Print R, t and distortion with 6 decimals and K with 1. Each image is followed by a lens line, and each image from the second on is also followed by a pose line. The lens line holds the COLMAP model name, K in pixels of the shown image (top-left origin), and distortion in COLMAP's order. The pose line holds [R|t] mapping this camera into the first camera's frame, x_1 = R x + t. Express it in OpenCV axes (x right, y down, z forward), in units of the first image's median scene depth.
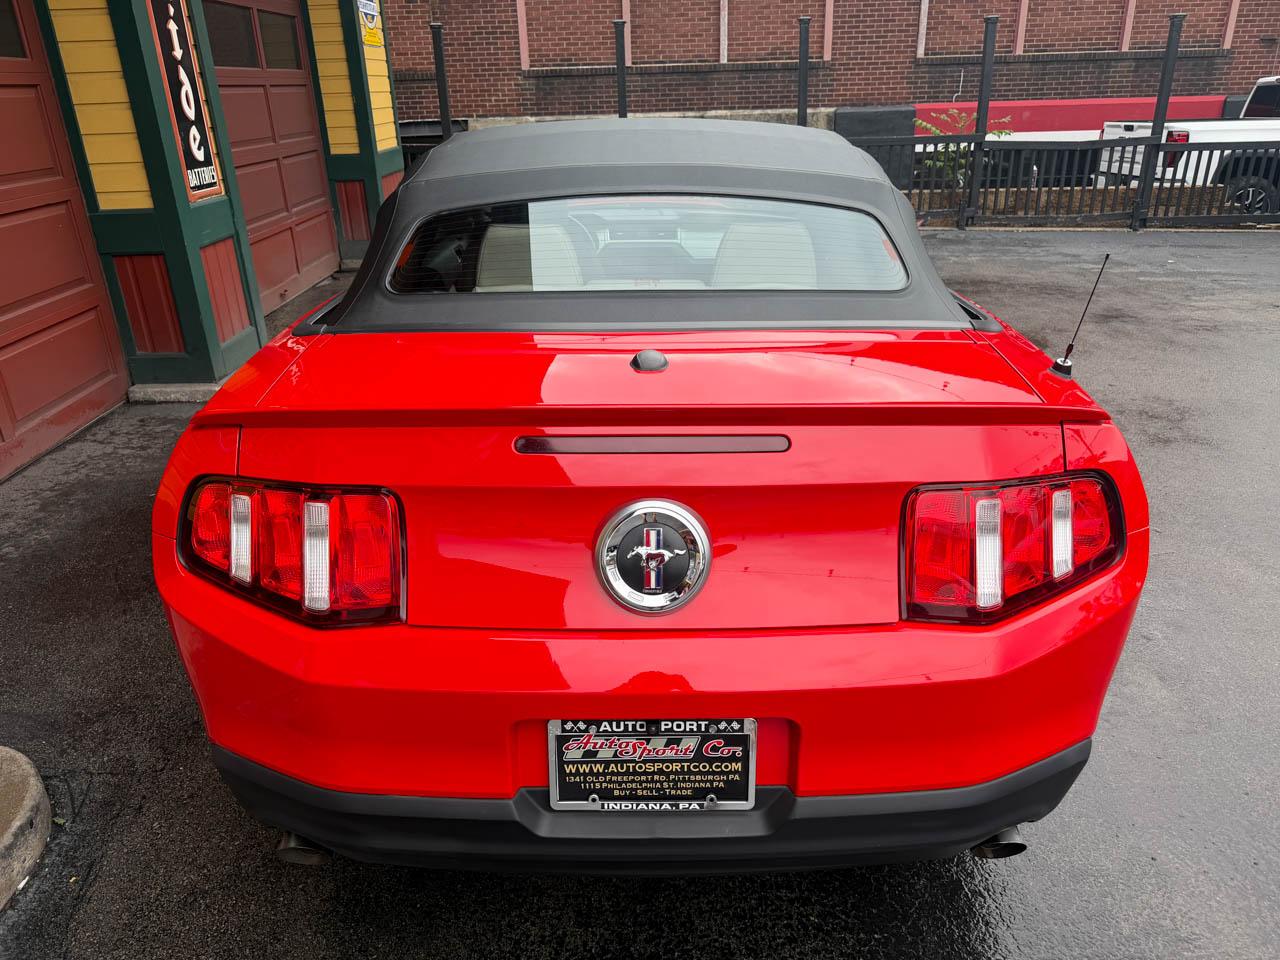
lens RADIAL K [[922.2, 0, 649.7], [0, 922.2, 474.8], [0, 0, 1]] dist [0.037206, -0.044410]
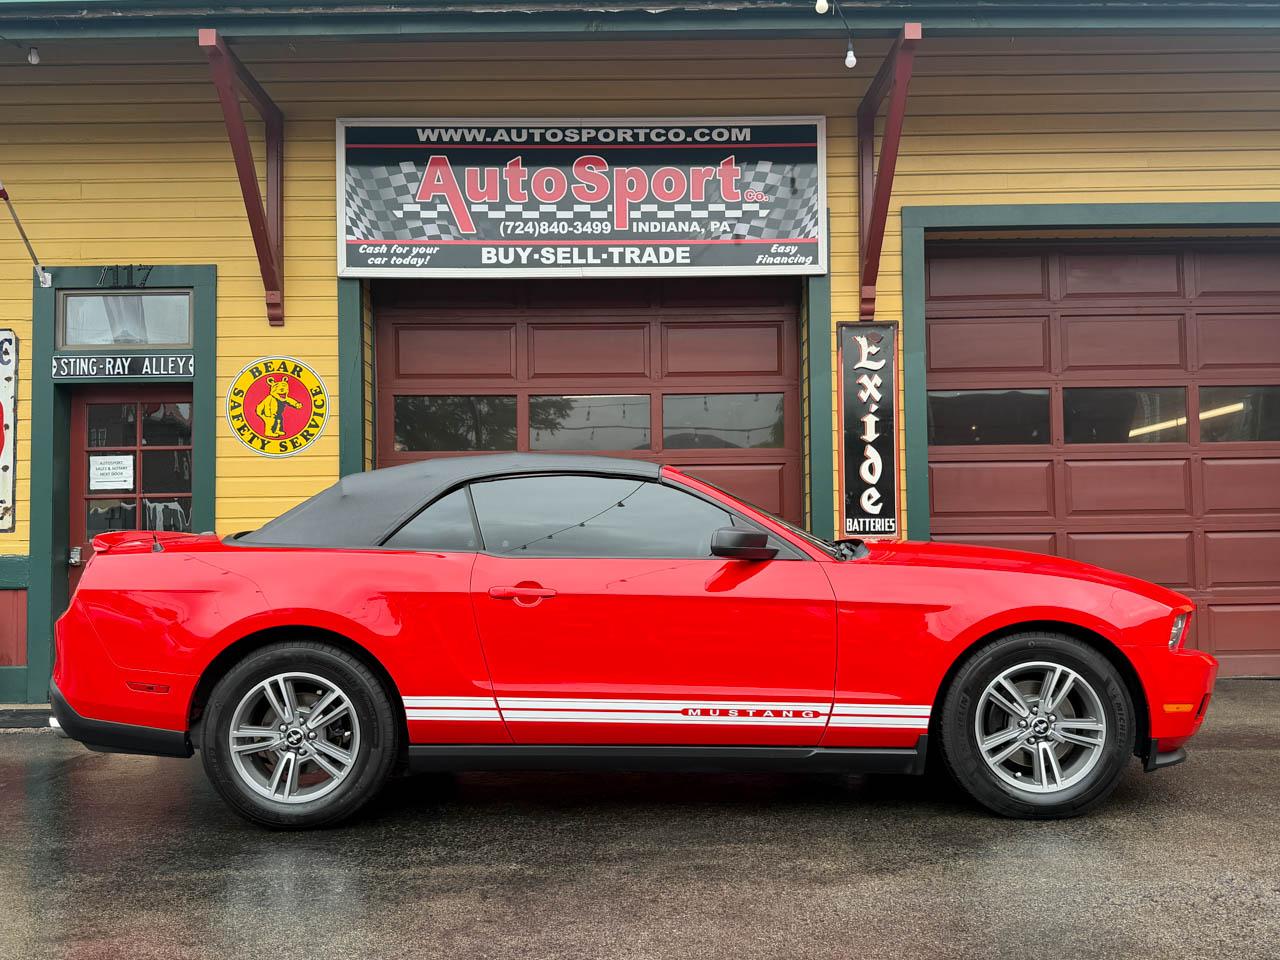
lens RADIAL K [[1135.2, 0, 633.0], [0, 1135.2, 493.3], [0, 0, 1]] dist [0.114731, -0.104303]
pose [[-0.015587, -0.028931, -0.999460, 0.835089], [-0.375634, 0.926531, -0.020962, -0.158634], [0.926637, 0.375104, -0.025309, 0.555748]]
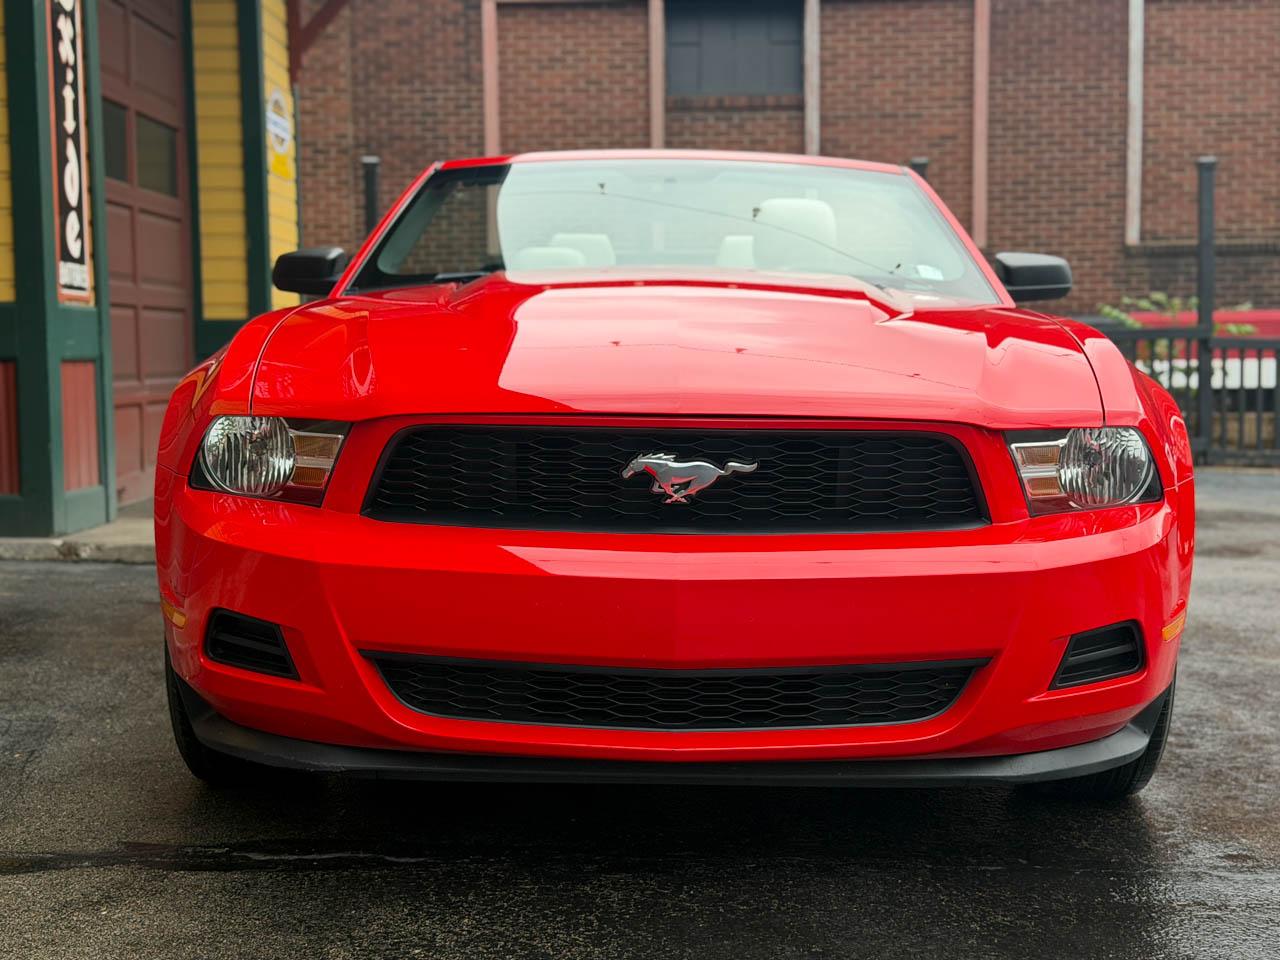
lens RADIAL K [[1865.4, 0, 659.7], [0, 1865.4, 450.2], [0, 0, 1]] dist [0.141048, 0.000000]
pose [[0.999492, 0.017436, -0.026694, 0.029034], [-0.025493, 0.939851, -0.340633, 0.249618], [0.019149, 0.341140, 0.939817, -0.298757]]
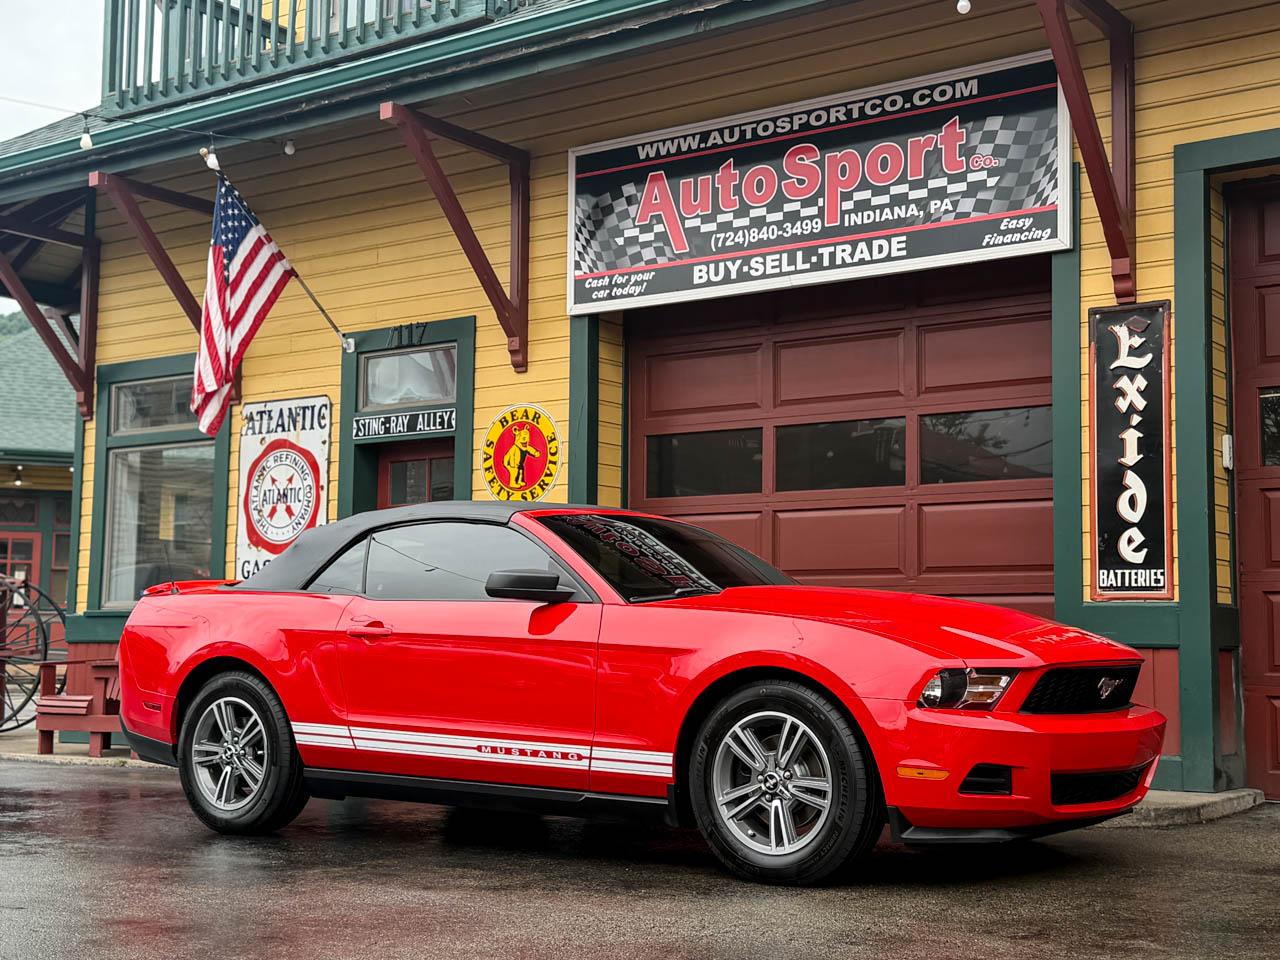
lens RADIAL K [[1738.6, 0, 619.6], [0, 1738.6, 462.2], [0, 0, 1]] dist [0.102054, 0.000000]
pose [[-0.611834, -0.068930, -0.787977, 0.953792], [-0.302526, 0.940847, 0.152597, -0.419636], [0.730847, 0.331747, -0.596495, 1.262753]]
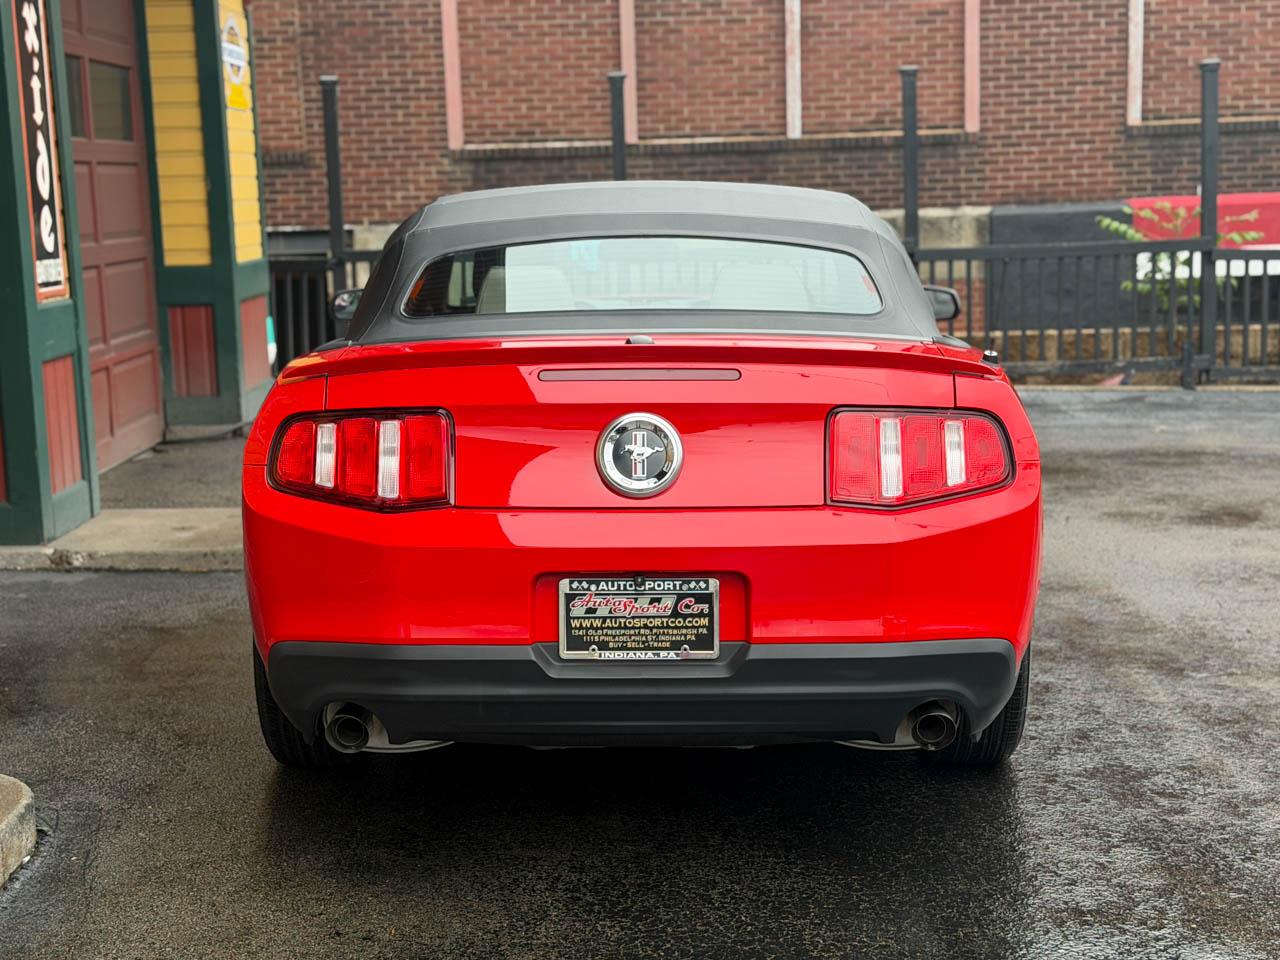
lens RADIAL K [[2025.9, 0, 653.9], [0, 2025.9, 435.7], [0, 0, 1]] dist [0.166505, 0.000000]
pose [[0.999928, -0.001622, -0.011887, 0.013087], [-0.001663, 0.962496, -0.271291, 0.189650], [0.011882, 0.271292, 0.962424, -0.408002]]
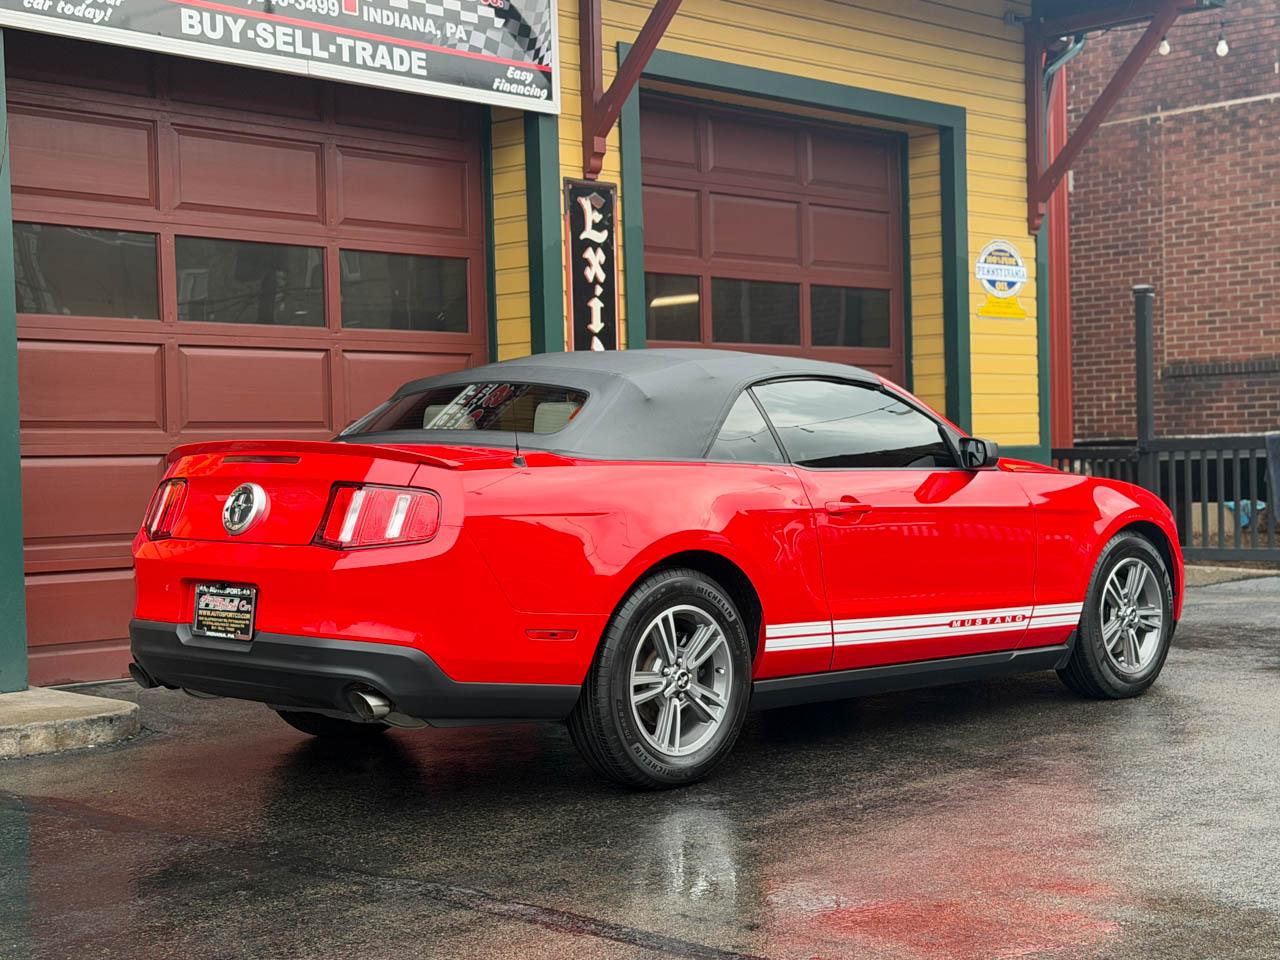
lens RADIAL K [[1967.8, 0, 600.5], [0, 1967.8, 527.5], [0, 0, 1]] dist [0.133007, 0.000000]
pose [[0.699092, 0.030573, -0.714378, 0.834906], [-0.269297, 0.936778, -0.223444, 0.201165], [0.662382, 0.348587, 0.663127, -0.316677]]
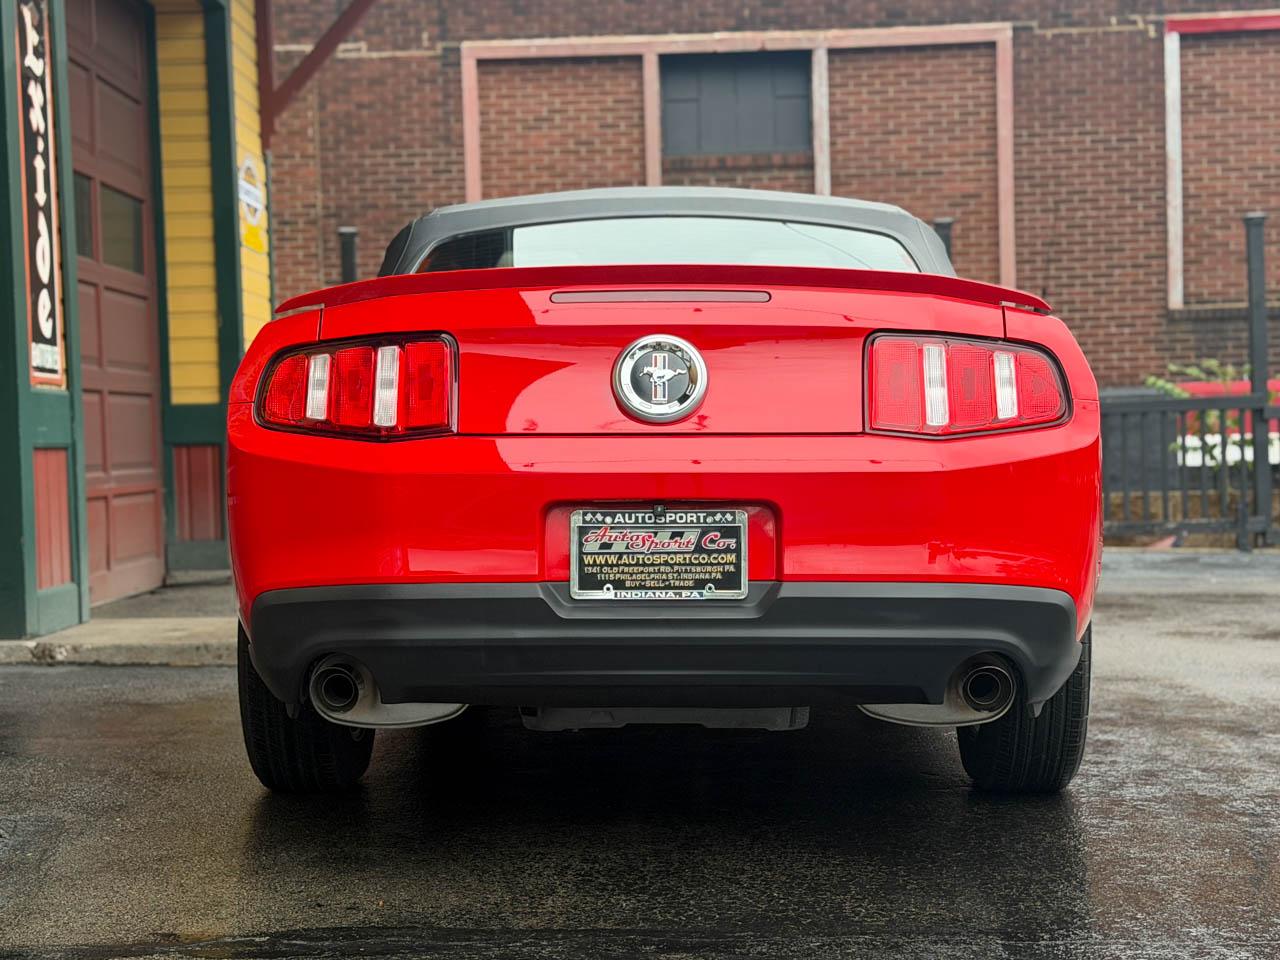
lens RADIAL K [[2082.1, 0, 661.2], [0, 2082.1, 447.2], [0, 0, 1]] dist [0.164461, 0.000000]
pose [[0.999757, -0.001374, -0.021991, 0.014486], [-0.007228, 0.922393, -0.386185, 0.273477], [0.020815, 0.386251, 0.922159, -0.336260]]
